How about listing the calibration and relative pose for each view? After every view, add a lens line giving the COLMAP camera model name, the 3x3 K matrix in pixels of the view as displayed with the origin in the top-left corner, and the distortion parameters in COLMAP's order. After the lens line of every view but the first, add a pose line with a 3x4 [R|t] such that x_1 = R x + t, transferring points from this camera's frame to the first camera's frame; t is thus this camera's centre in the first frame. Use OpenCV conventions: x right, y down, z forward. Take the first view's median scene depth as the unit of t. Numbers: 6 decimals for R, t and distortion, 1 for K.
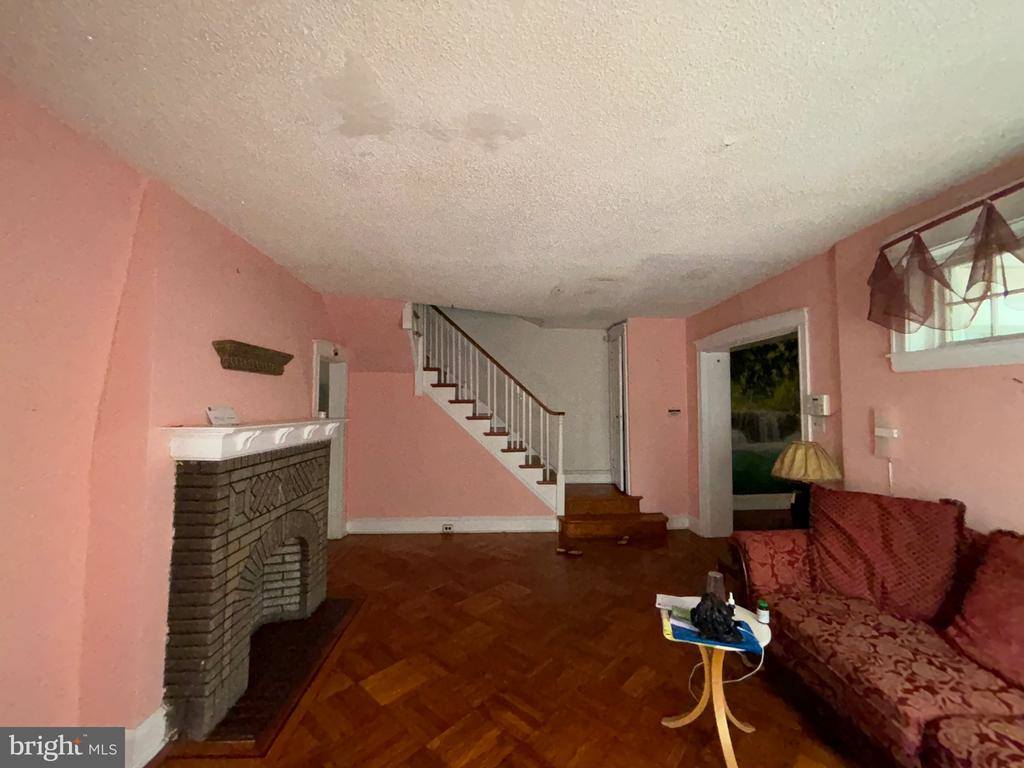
lens RADIAL K [[414.3, 0, 516.9], [0, 414.3, 383.8], [0, 0, 1]] dist [-0.001602, 0.000636]
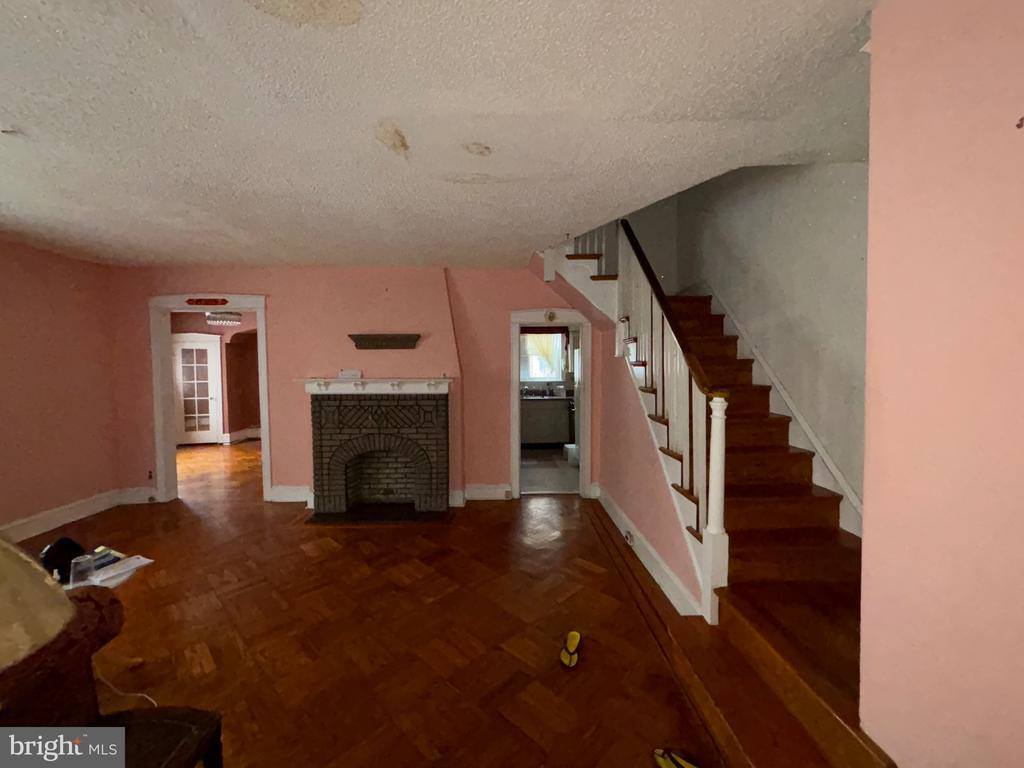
lens RADIAL K [[414.3, 0, 507.3], [0, 414.3, 382.6], [0, 0, 1]] dist [-0.001602, 0.000636]
pose [[-0.032505, 0.045891, -0.998417, 0.448203], [0.054403, 0.997546, 0.044080, 0.026568], [0.997990, -0.052884, -0.034922, 0.663351]]
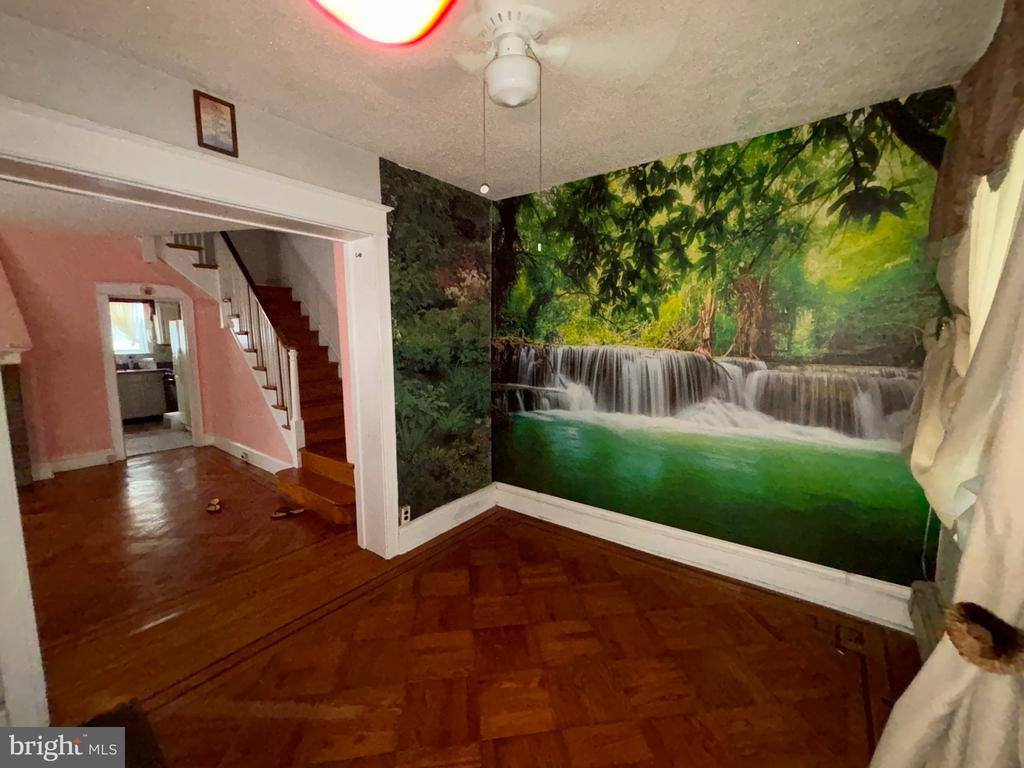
lens RADIAL K [[414.3, 0, 507.1], [0, 414.3, 384.5], [0, 0, 1]] dist [-0.001602, 0.000636]
pose [[0.754205, 0.073930, -0.652464, 0.796012], [0.036166, 0.987457, 0.153693, 0.029267], [0.655642, -0.139513, 0.742071, 0.551454]]
